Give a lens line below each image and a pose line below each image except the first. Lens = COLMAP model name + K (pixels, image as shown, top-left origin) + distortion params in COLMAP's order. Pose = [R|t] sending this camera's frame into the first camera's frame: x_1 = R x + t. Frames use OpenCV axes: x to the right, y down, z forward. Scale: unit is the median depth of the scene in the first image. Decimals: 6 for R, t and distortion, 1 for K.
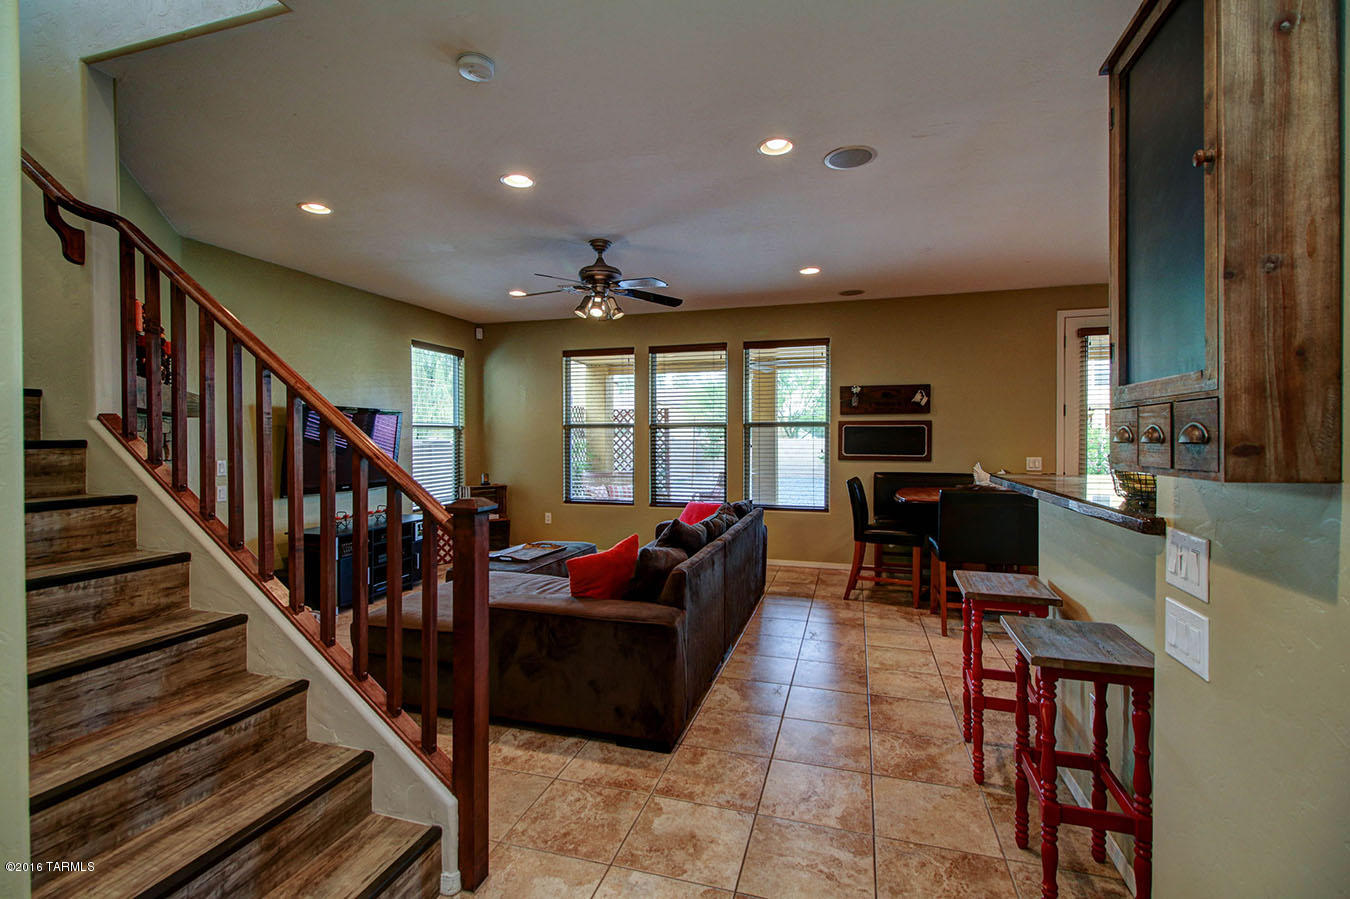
lens RADIAL K [[613.9, 0, 653.9], [0, 613.9, 444.7], [0, 0, 1]] dist [0.001809, -0.001706]
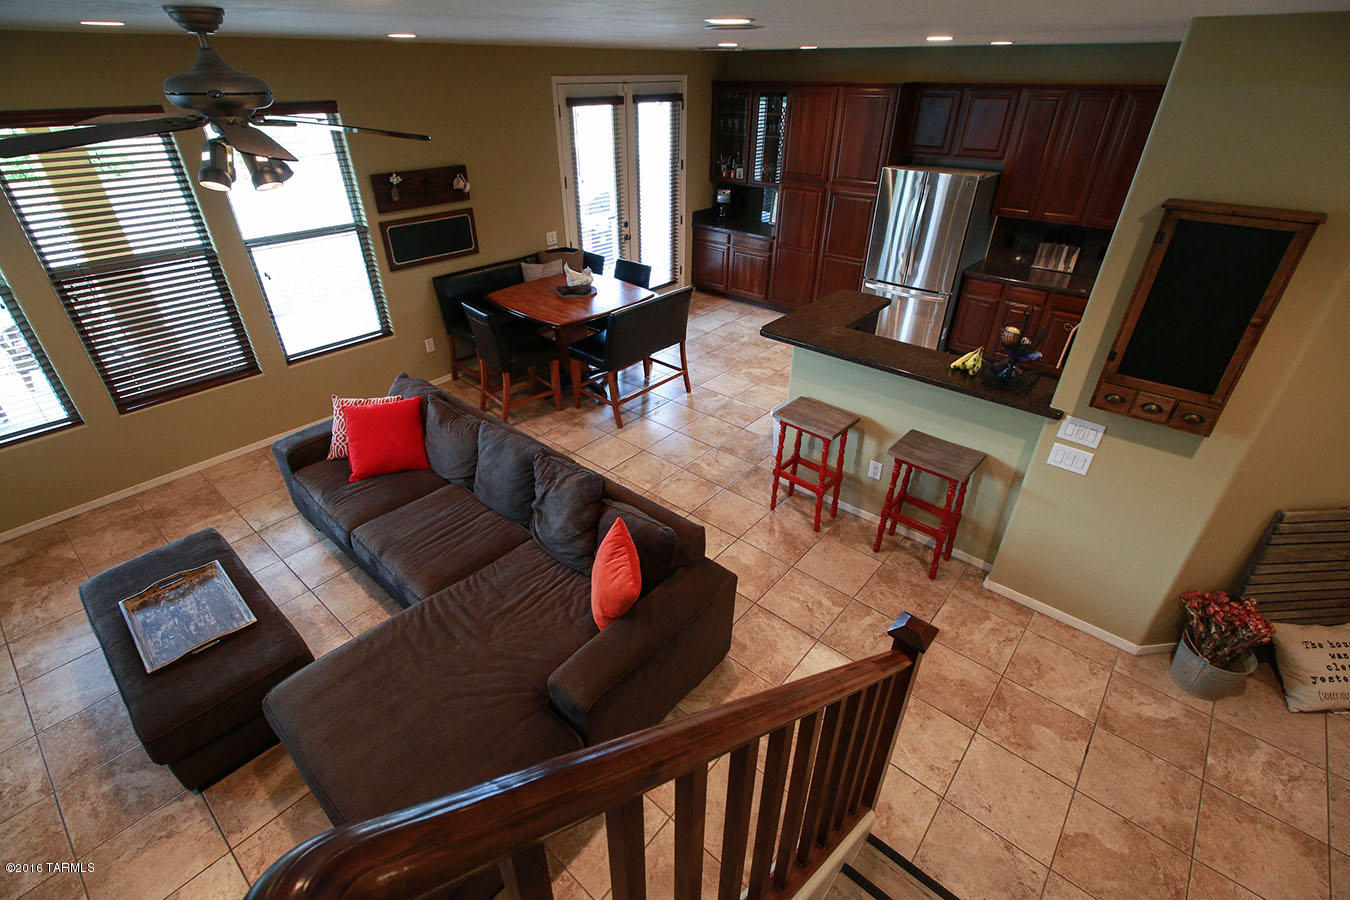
lens RADIAL K [[613.9, 0, 679.1], [0, 613.9, 455.7], [0, 0, 1]] dist [0.001809, -0.001706]
pose [[0.380484, -0.490562, 0.783952, -0.321665], [0.010141, 0.849872, 0.526891, -0.197581], [-0.924732, -0.192524, 0.328338, 0.328235]]
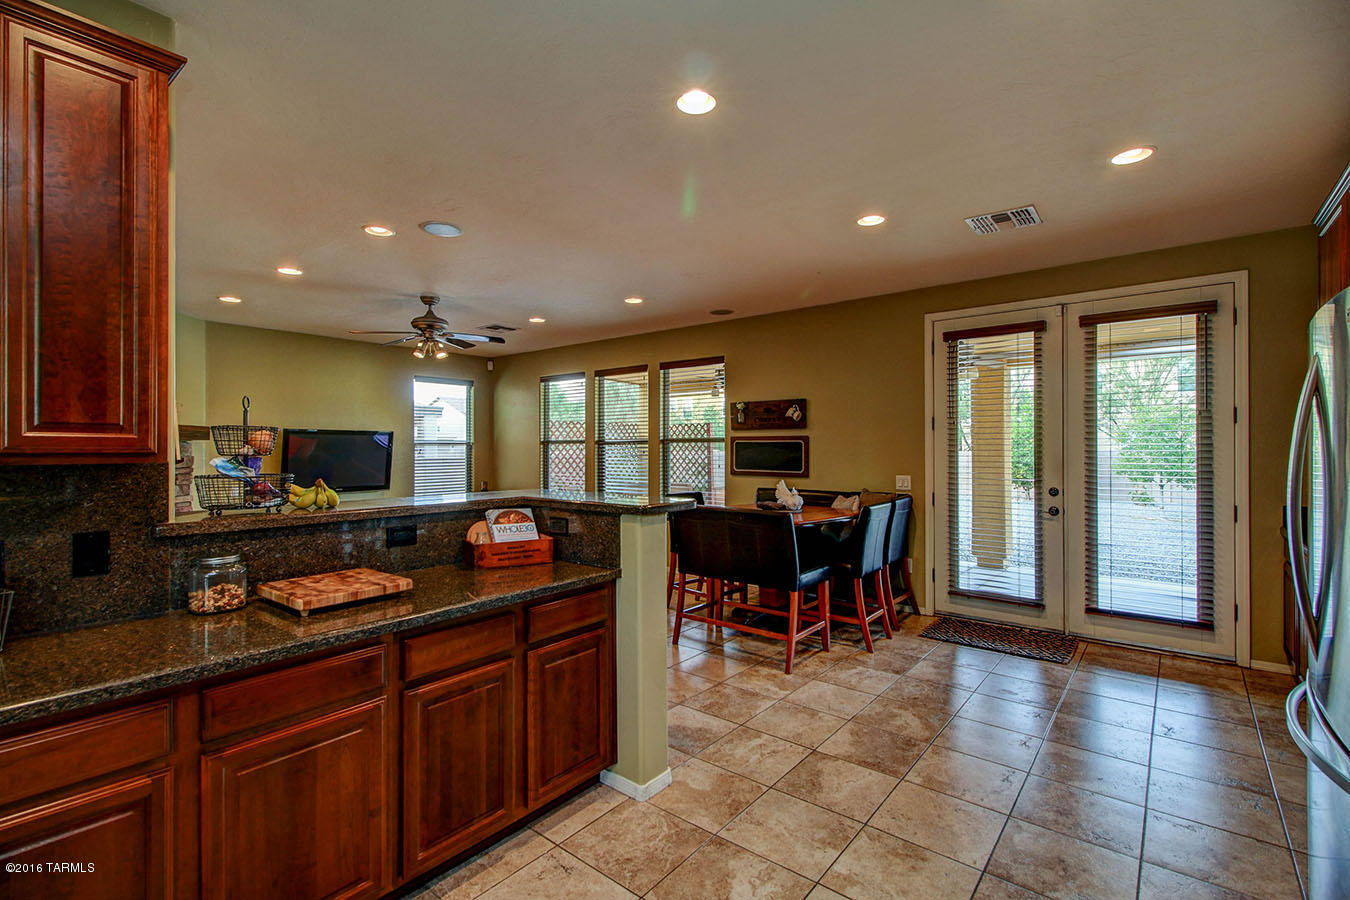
lens RADIAL K [[613.9, 0, 664.4], [0, 613.9, 445.5], [0, 0, 1]] dist [0.001809, -0.001706]
pose [[0.929807, -0.003203, -0.368035, 0.577753], [-0.003345, 0.999847, -0.017152, -0.006027], [0.368033, 0.017179, 0.929654, 0.012347]]
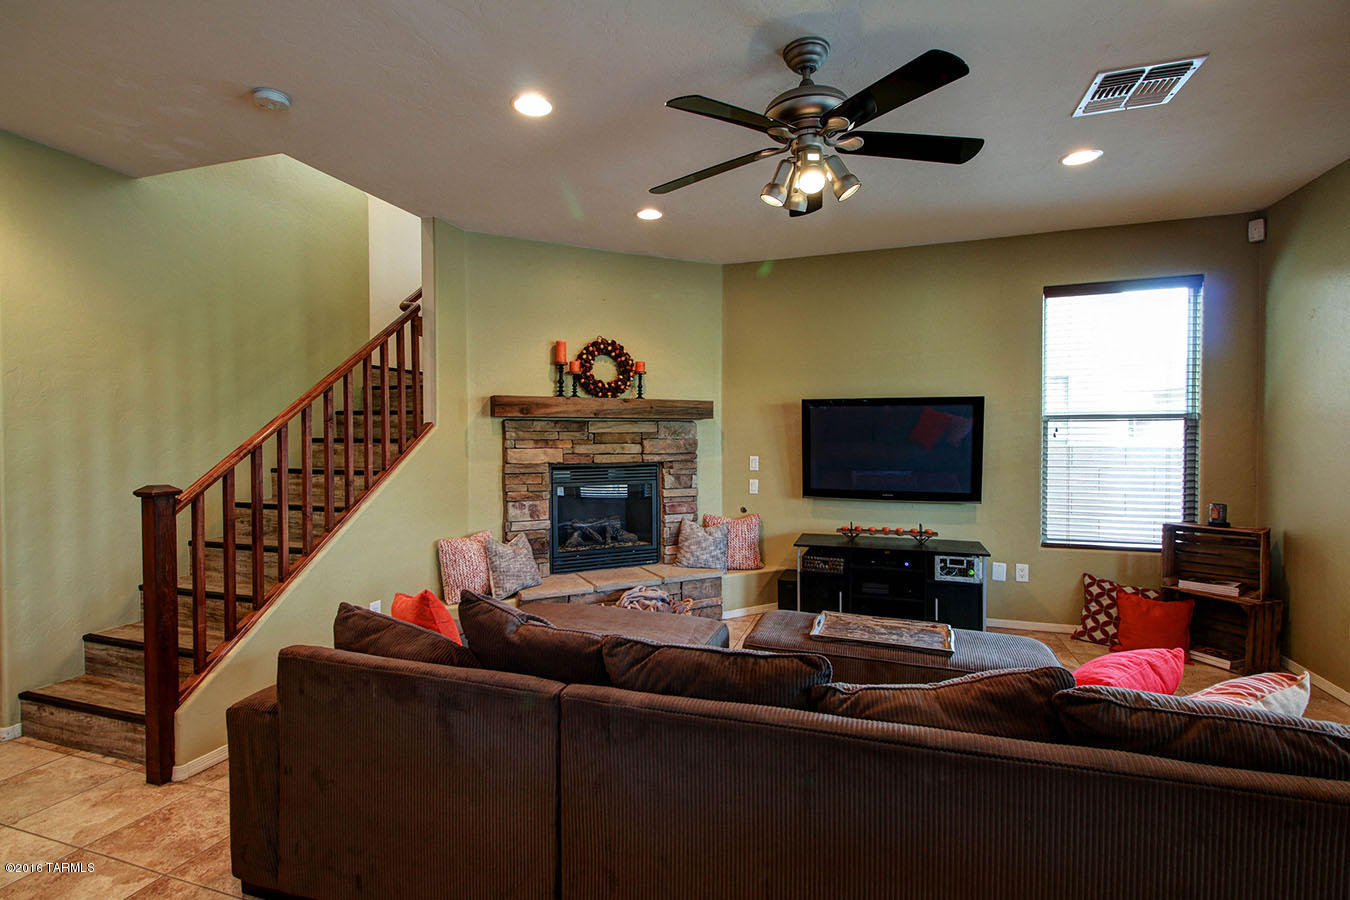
lens RADIAL K [[613.9, 0, 680.4], [0, 613.9, 440.3], [0, 0, 1]] dist [0.001809, -0.001706]
pose [[-0.037712, 0.014785, -0.999179, 0.300445], [-0.007111, 0.999861, 0.015063, -0.013211], [0.999263, 0.007673, -0.037602, 0.658541]]
